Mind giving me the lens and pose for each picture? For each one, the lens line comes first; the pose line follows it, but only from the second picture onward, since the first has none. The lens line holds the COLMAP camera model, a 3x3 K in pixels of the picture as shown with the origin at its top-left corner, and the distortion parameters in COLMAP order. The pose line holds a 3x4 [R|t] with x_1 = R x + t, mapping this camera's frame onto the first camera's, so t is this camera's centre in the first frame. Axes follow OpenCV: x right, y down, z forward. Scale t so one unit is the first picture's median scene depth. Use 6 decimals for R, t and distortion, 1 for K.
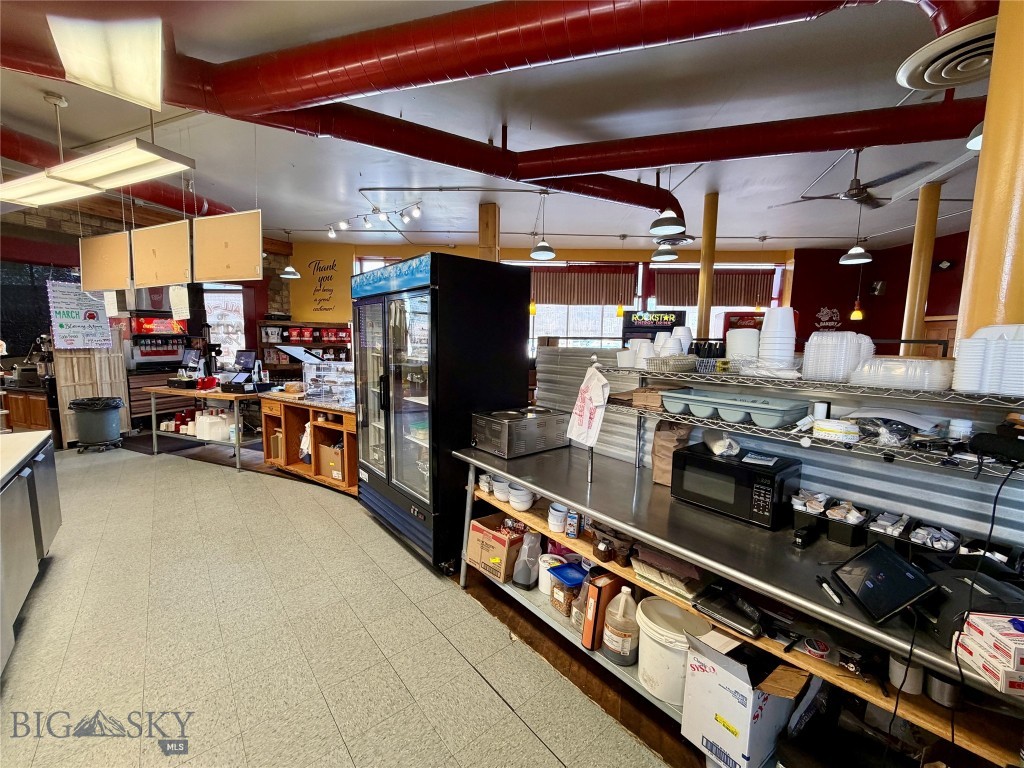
lens RADIAL K [[404.1, 0, 512.0], [0, 404.1, 384.0], [0, 0, 1]] dist [-0.001510, -0.000102]
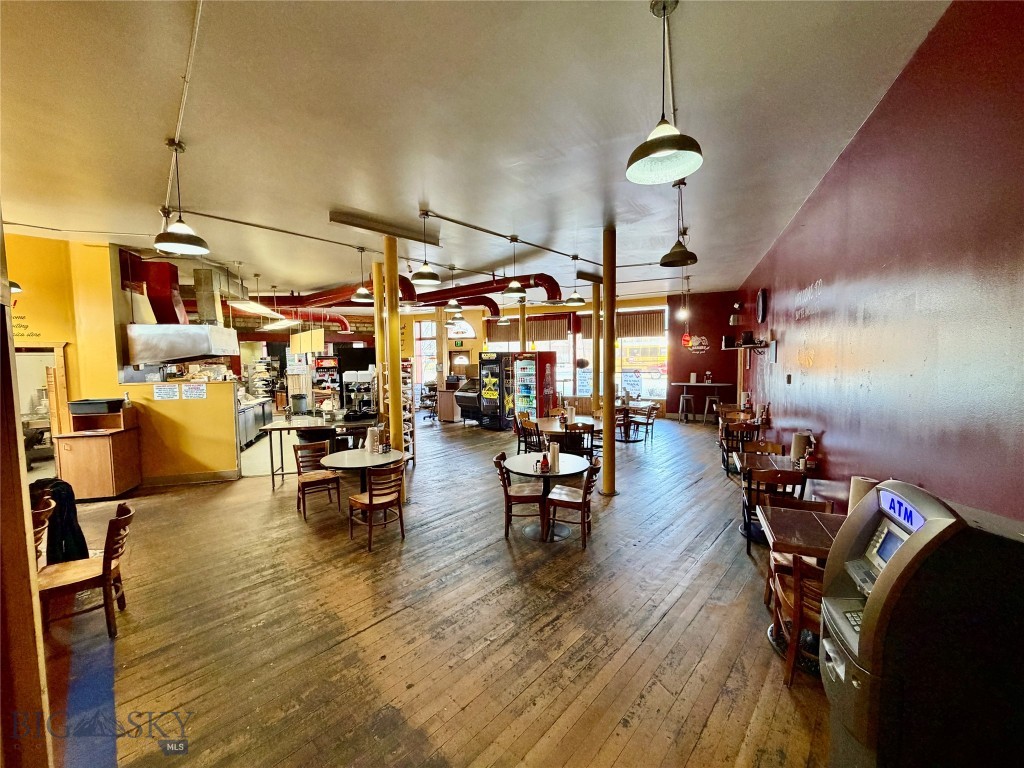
lens RADIAL K [[408.1, 0, 510.1], [0, 408.1, 384.6], [0, 0, 1]] dist [-0.000022, -0.000159]
pose [[0.906266, -0.001554, -0.422706, 1.013629], [-0.017479, 0.999000, -0.041145, 0.049479], [0.422347, 0.044677, 0.905332, -0.608808]]
